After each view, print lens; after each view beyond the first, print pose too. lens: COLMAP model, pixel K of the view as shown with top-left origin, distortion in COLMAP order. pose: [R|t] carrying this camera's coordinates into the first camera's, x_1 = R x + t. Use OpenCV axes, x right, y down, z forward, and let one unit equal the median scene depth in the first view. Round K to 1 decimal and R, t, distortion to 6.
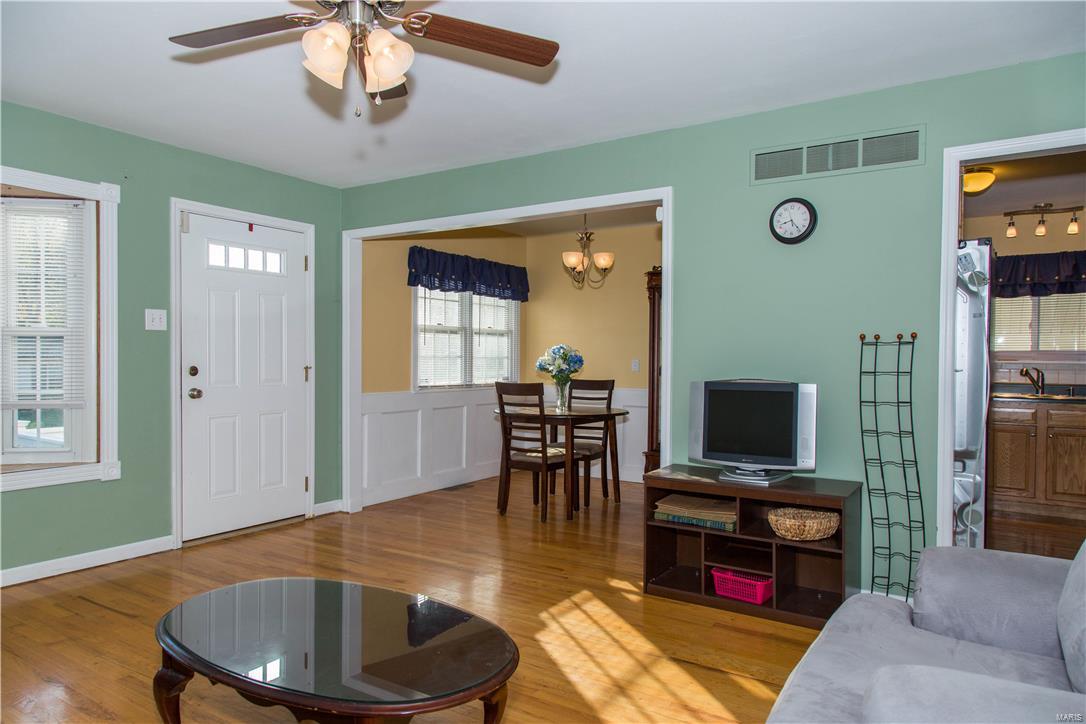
lens RADIAL K [[703.7, 0, 542.4], [0, 703.7, 368.9], [0, 0, 1]] dist [0.003910, 0.003079]
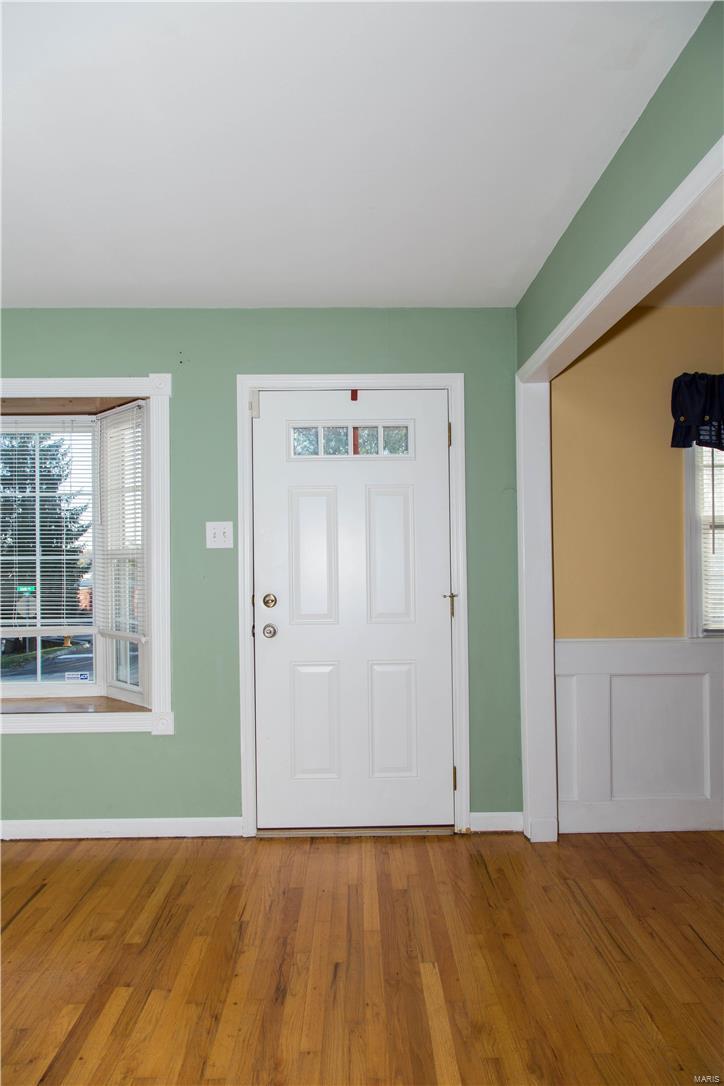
lens RADIAL K [[711.4, 0, 368.3], [0, 711.4, 543.7], [0, 0, 1]] dist [0.001541, 0.002181]
pose [[0.561462, -0.024601, -0.827137, 0.188017], [-0.000865, 0.999540, -0.030316, -0.034528], [0.827502, 0.017736, 0.561183, 0.663736]]
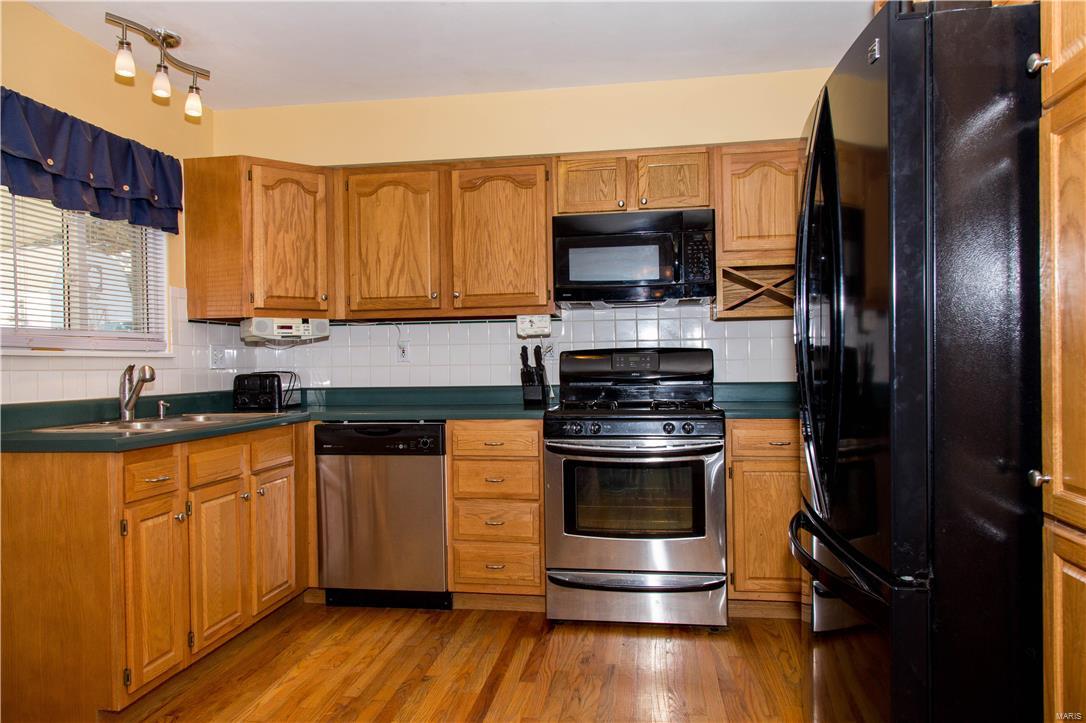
lens RADIAL K [[711.4, 0, 542.4], [0, 711.4, 369.7], [0, 0, 1]] dist [0.001541, 0.002181]
pose [[-0.412678, -0.008964, 0.910833, 0.185454], [0.024684, 0.999474, 0.021020, -0.002805], [-0.910543, 0.031157, -0.412239, 1.269503]]
